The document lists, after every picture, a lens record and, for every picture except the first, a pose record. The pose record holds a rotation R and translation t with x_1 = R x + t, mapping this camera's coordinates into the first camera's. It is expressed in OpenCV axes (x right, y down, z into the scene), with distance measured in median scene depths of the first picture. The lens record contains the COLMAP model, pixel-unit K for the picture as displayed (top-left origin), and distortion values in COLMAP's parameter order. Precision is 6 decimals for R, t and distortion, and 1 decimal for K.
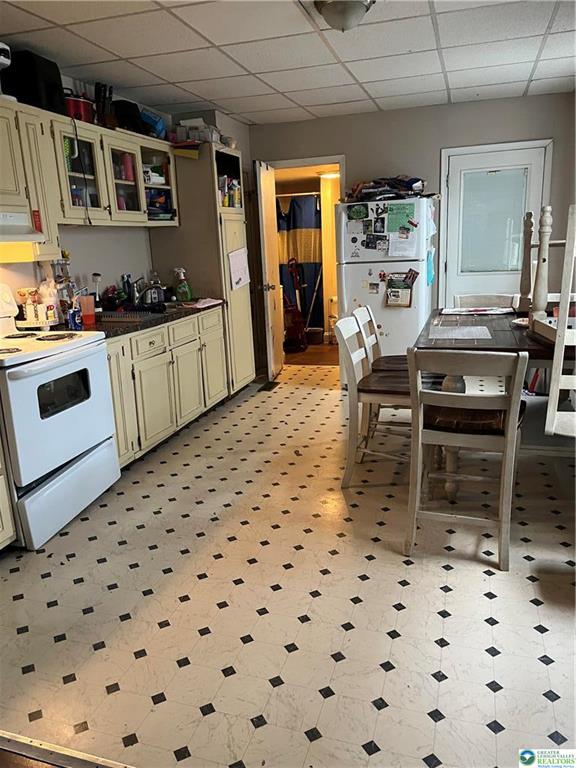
lens RADIAL K [[578.8, 0, 284.7], [0, 578.8, 386.0], [0, 0, 1]] dist [0.015292, -0.000705]
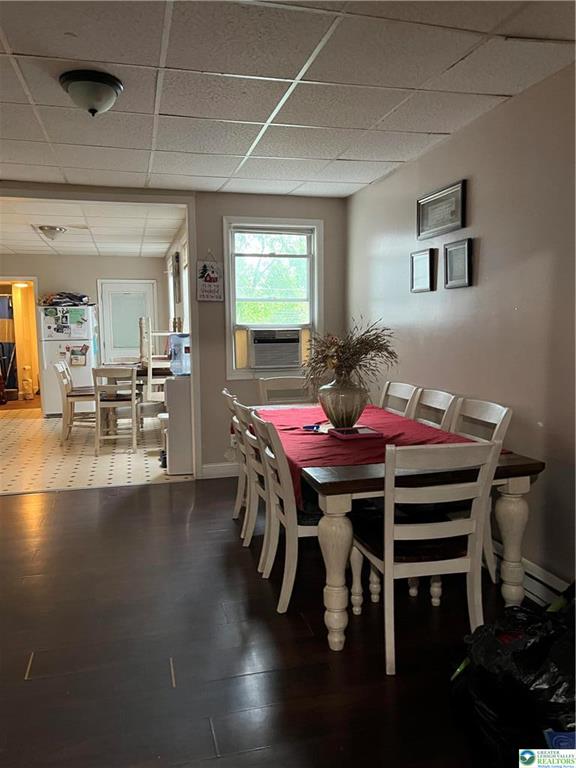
lens RADIAL K [[578.8, 0, 287.1], [0, 578.8, 386.1], [0, 0, 1]] dist [0.015292, -0.000705]
pose [[0.841766, -0.021485, 0.539416, -0.219711], [0.104510, 0.986790, -0.123786, 0.207650], [-0.529630, 0.160573, 0.832891, -0.784156]]
